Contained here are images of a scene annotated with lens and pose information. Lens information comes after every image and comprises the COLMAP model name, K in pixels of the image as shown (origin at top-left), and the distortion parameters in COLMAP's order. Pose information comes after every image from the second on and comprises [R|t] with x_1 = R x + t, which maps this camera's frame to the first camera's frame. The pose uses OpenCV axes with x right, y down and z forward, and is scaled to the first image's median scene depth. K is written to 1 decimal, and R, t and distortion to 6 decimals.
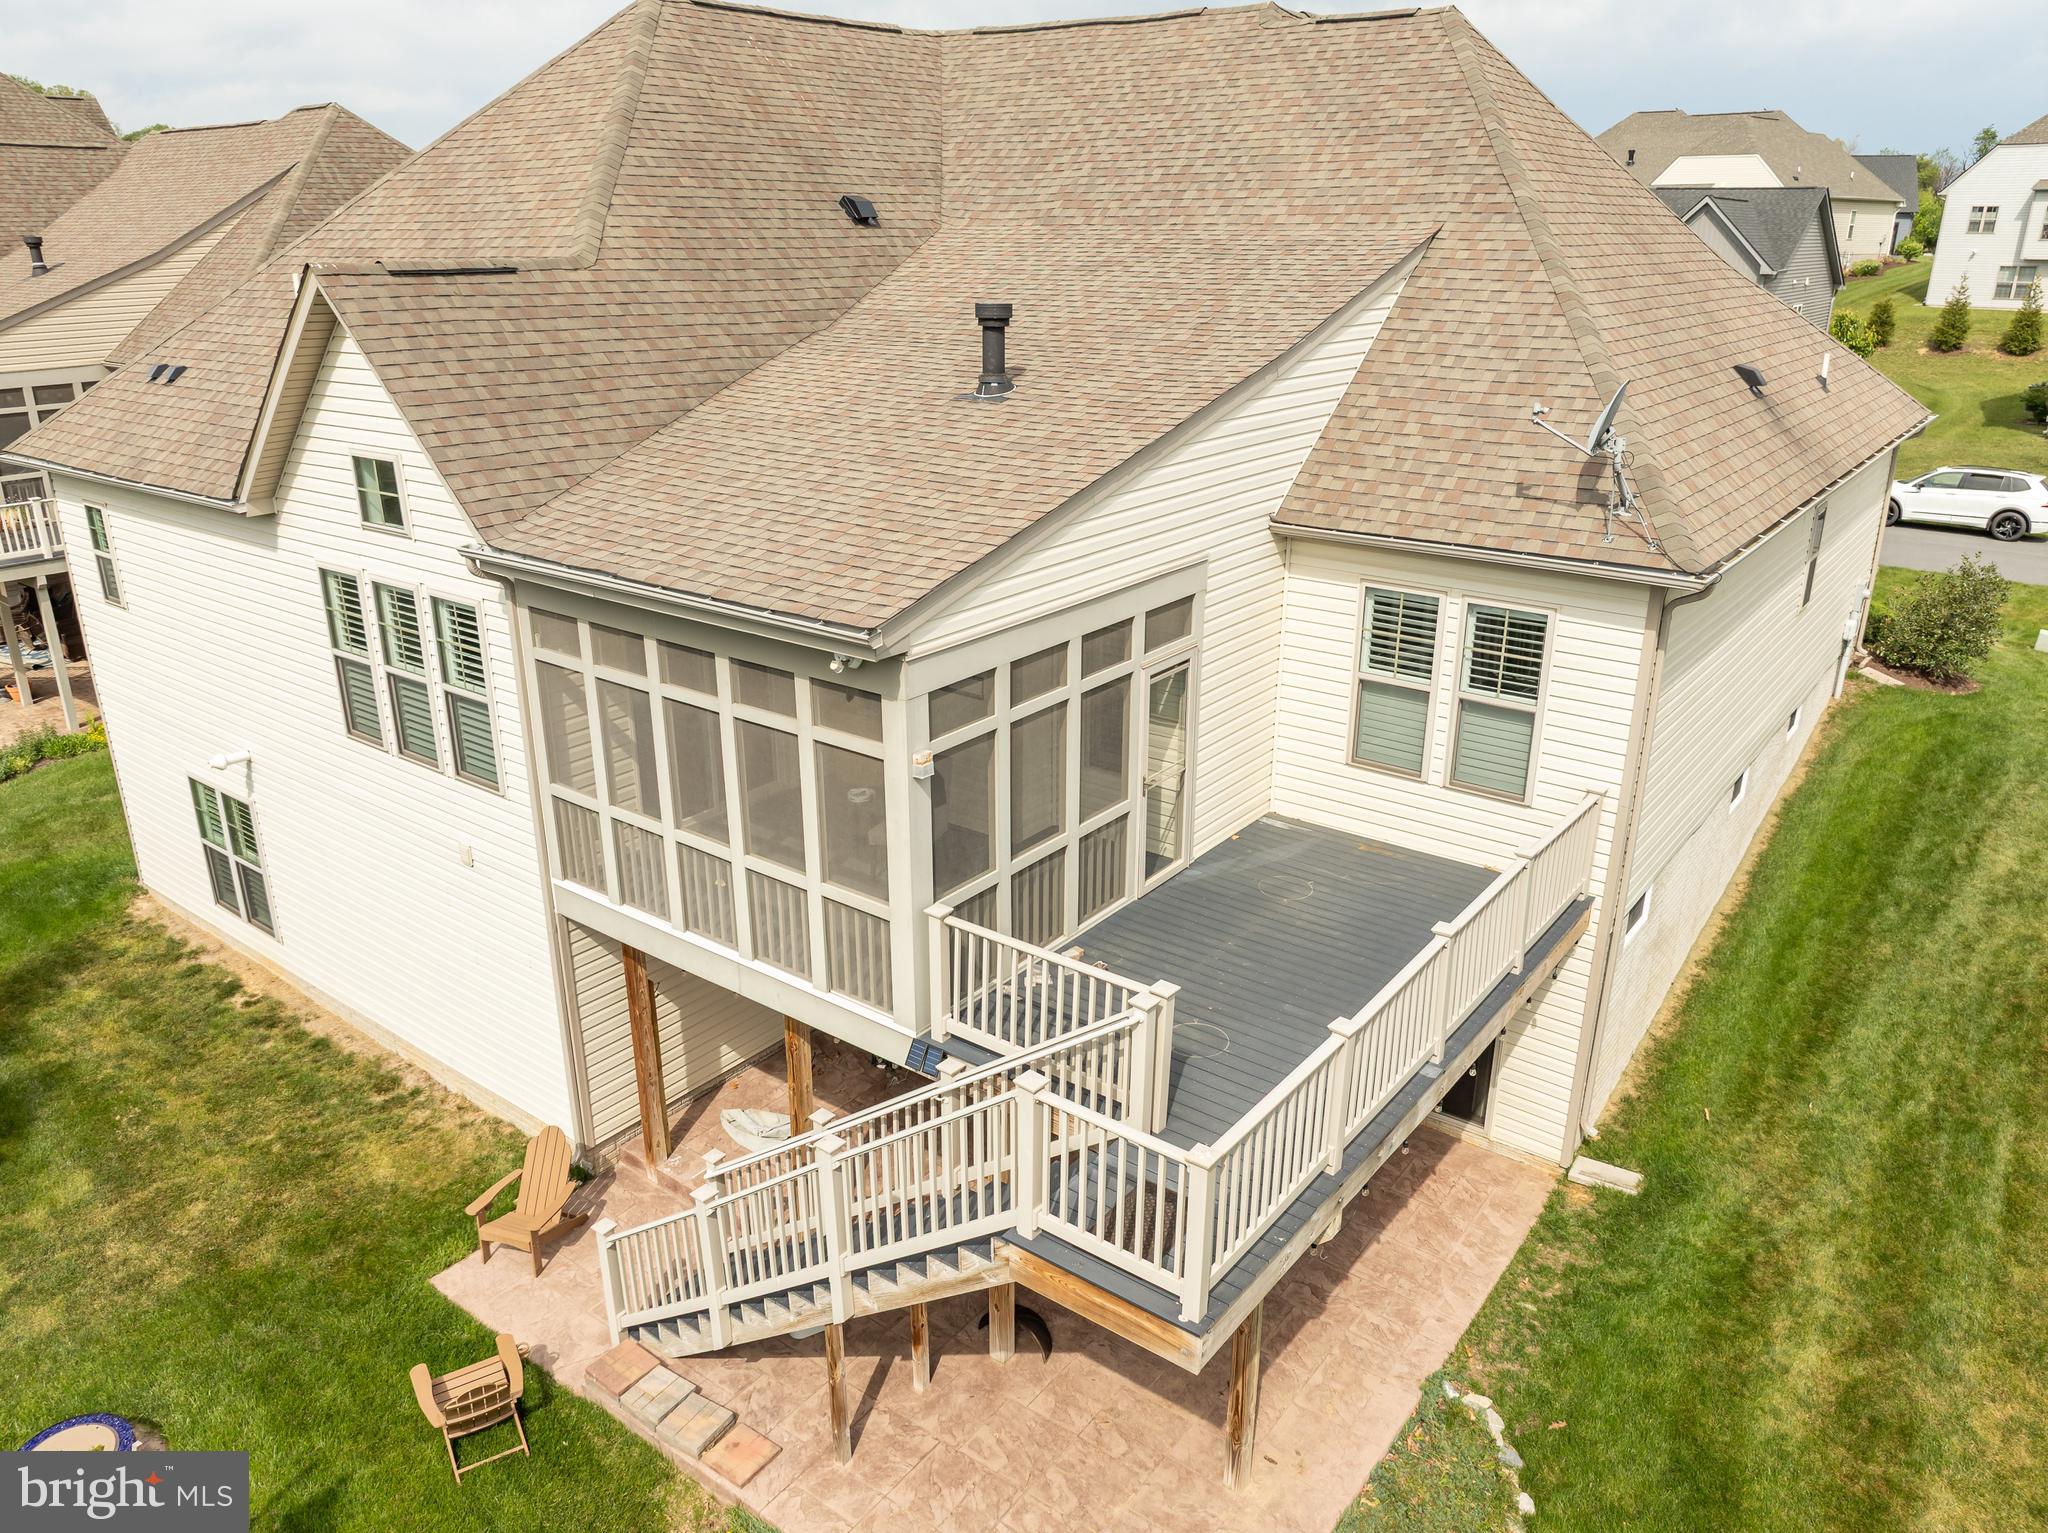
lens RADIAL K [[1449.8, 0, 1025.1], [0, 1449.8, 763.4], [0, 0, 1]] dist [-0.052226, 0.026652]
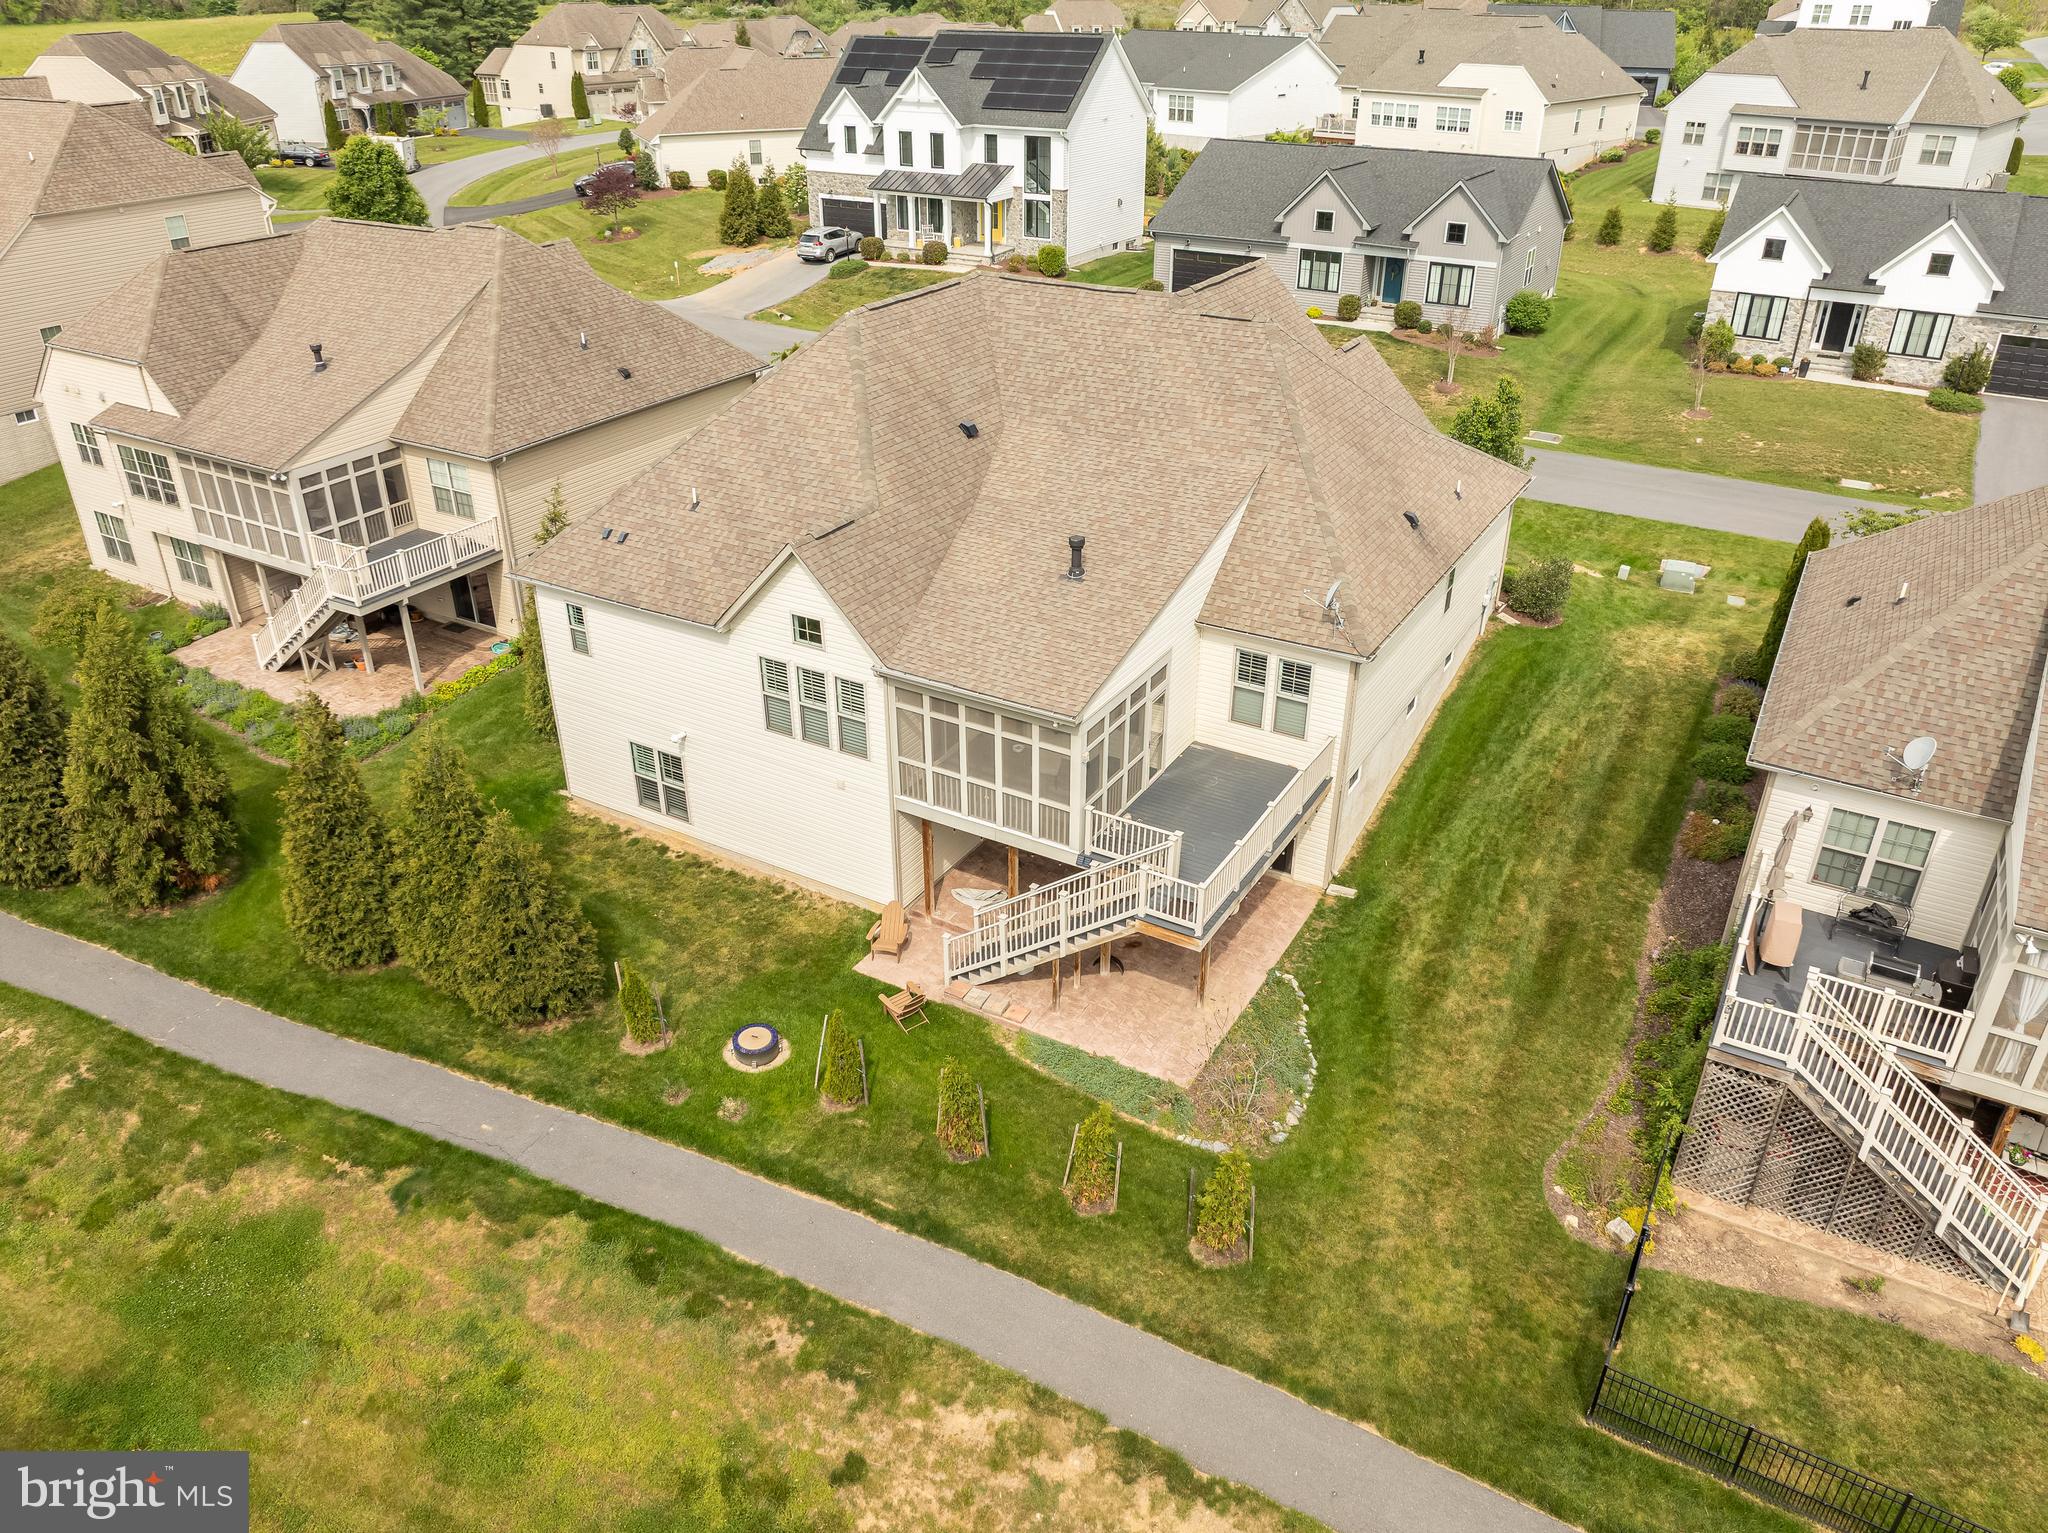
lens RADIAL K [[1449.8, 0, 1017.1], [0, 1449.8, 761.3], [0, 0, 1]] dist [-0.052226, 0.026652]
pose [[0.993060, -0.057946, 0.102344, -0.361054], [0.042413, 0.988091, 0.147911, -0.302635], [-0.109696, -0.142544, 0.983691, -1.268862]]
